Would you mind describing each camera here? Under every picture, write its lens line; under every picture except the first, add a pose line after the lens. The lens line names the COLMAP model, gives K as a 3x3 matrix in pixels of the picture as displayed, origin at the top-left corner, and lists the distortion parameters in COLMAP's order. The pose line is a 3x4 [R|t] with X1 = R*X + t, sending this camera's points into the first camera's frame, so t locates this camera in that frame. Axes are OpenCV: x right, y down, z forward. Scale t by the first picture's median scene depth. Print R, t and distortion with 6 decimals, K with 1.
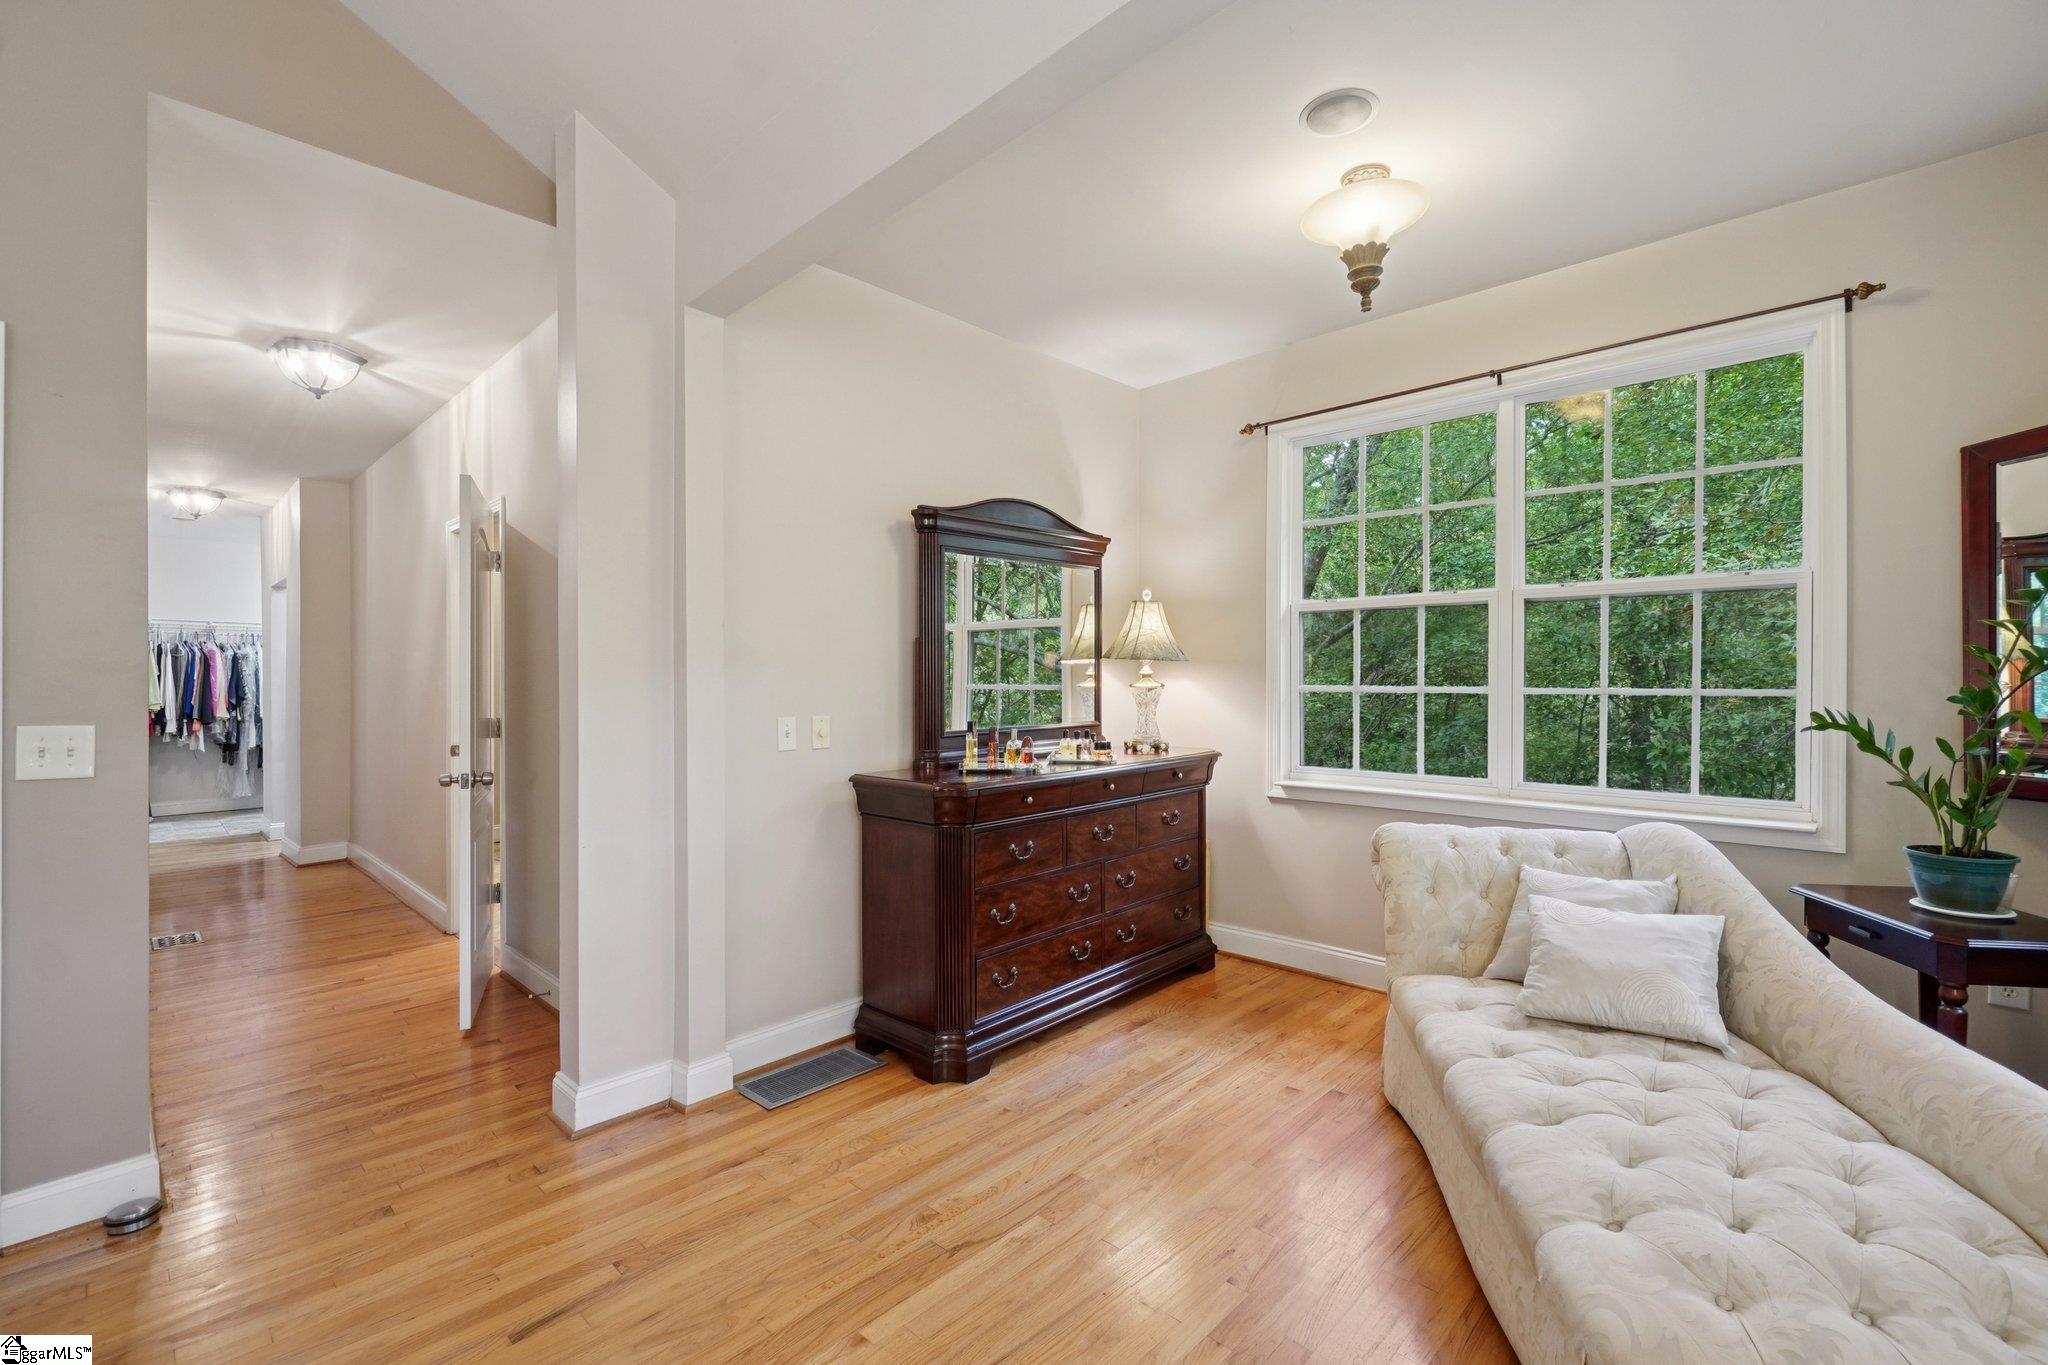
lens RADIAL K [[892.8, 0, 1016.7], [0, 892.8, 682.4], [0, 0, 1]] dist [-0.011564, 0.001260]
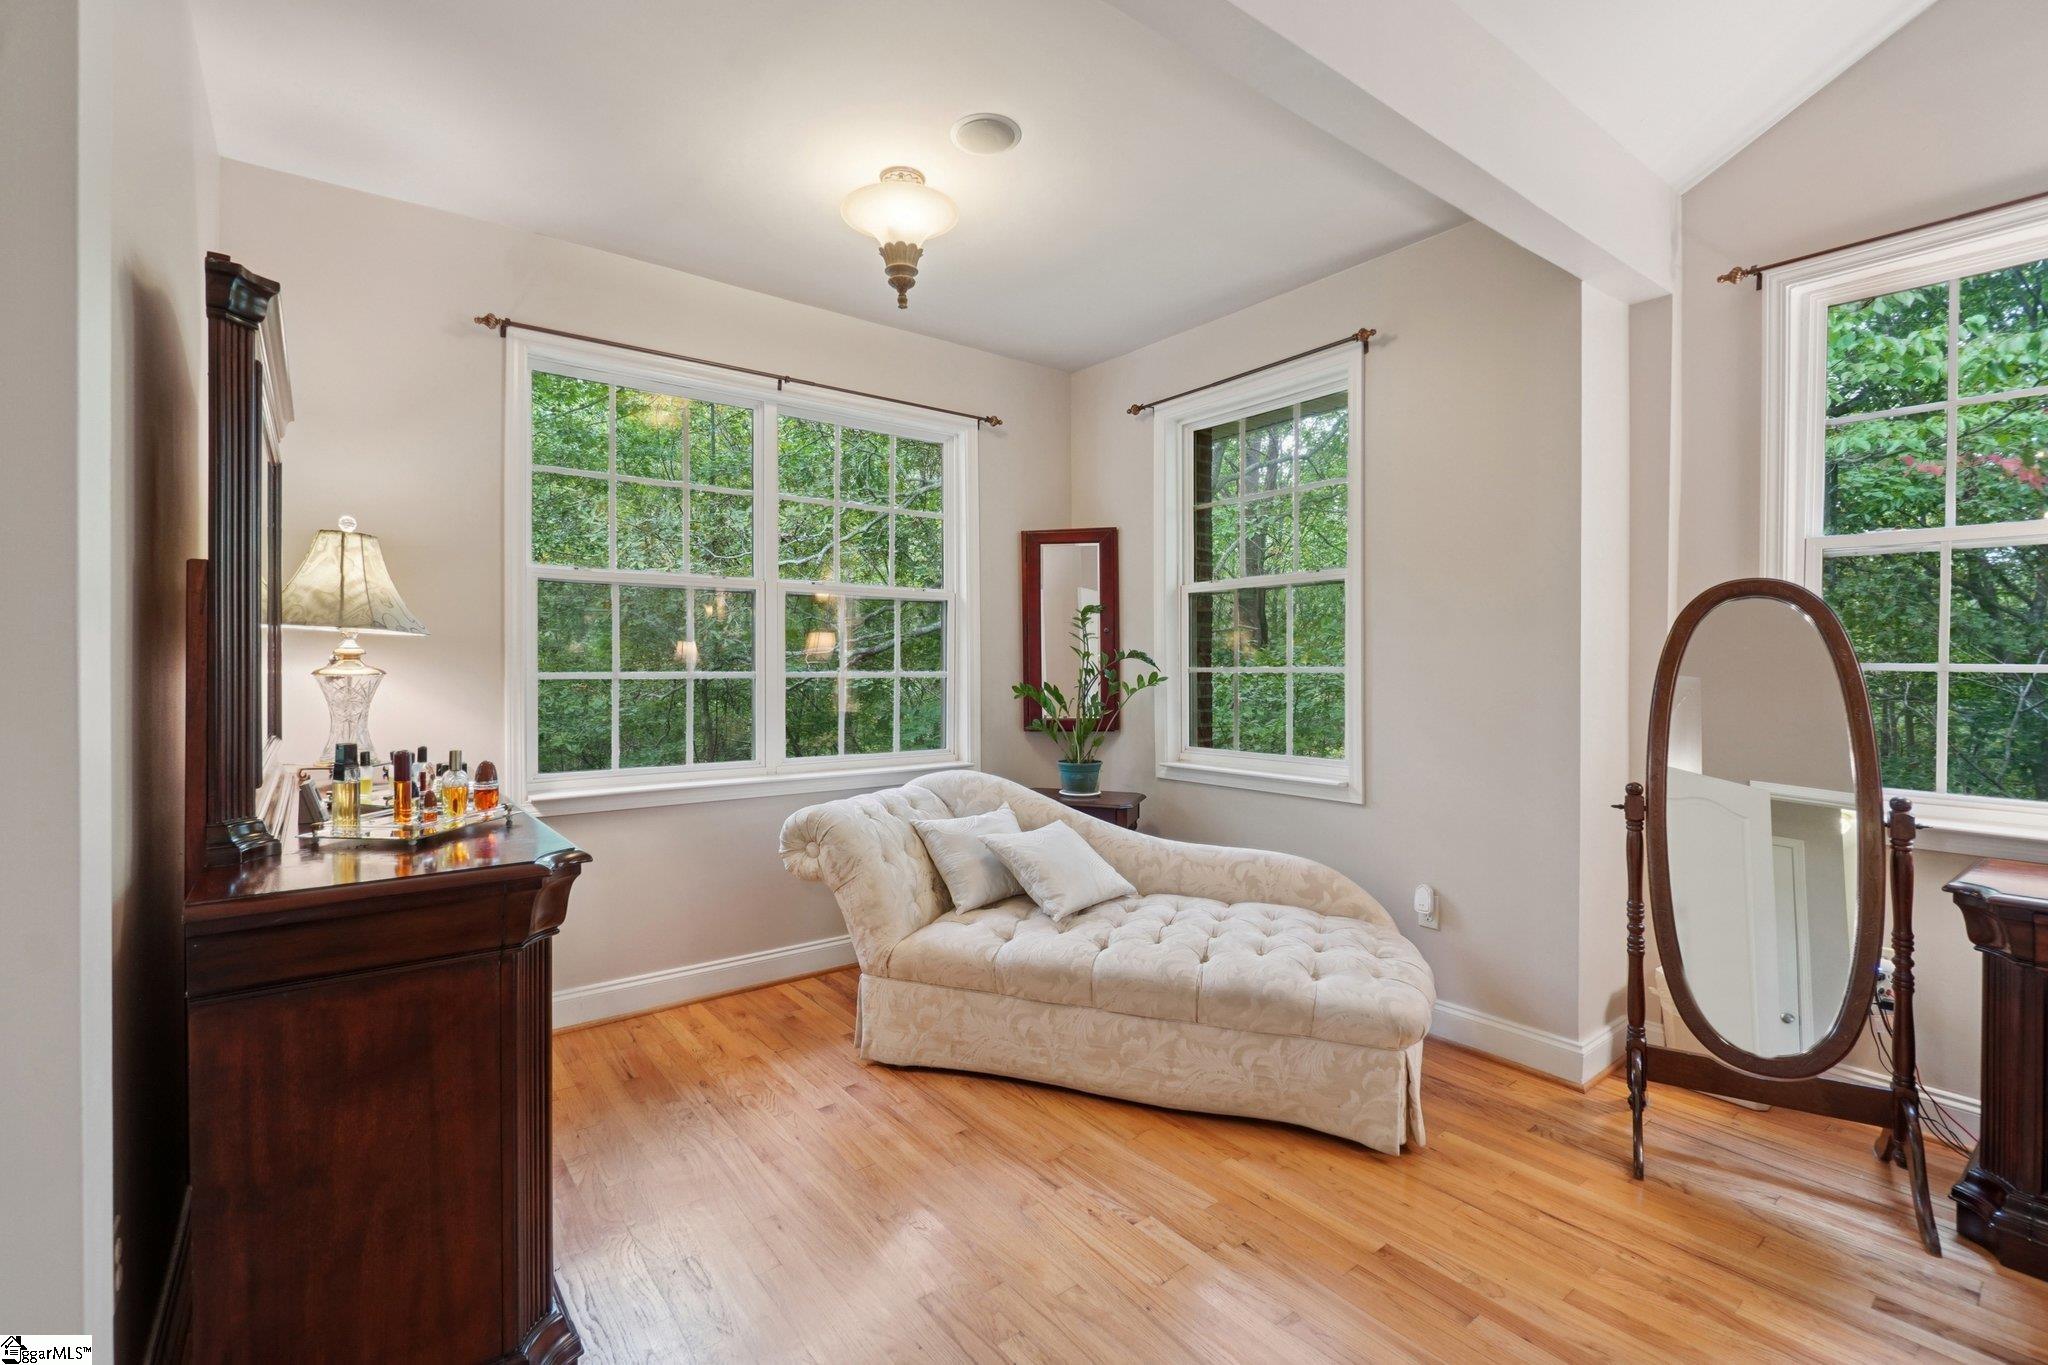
lens RADIAL K [[892.8, 0, 1026.4], [0, 892.8, 675.3], [0, 0, 1]] dist [-0.011564, 0.001260]
pose [[0.124773, -0.010036, 0.992135, -0.496067], [0.002537, 0.999949, 0.009796, -0.001156], [-0.992182, 0.001295, 0.124792, 0.581192]]
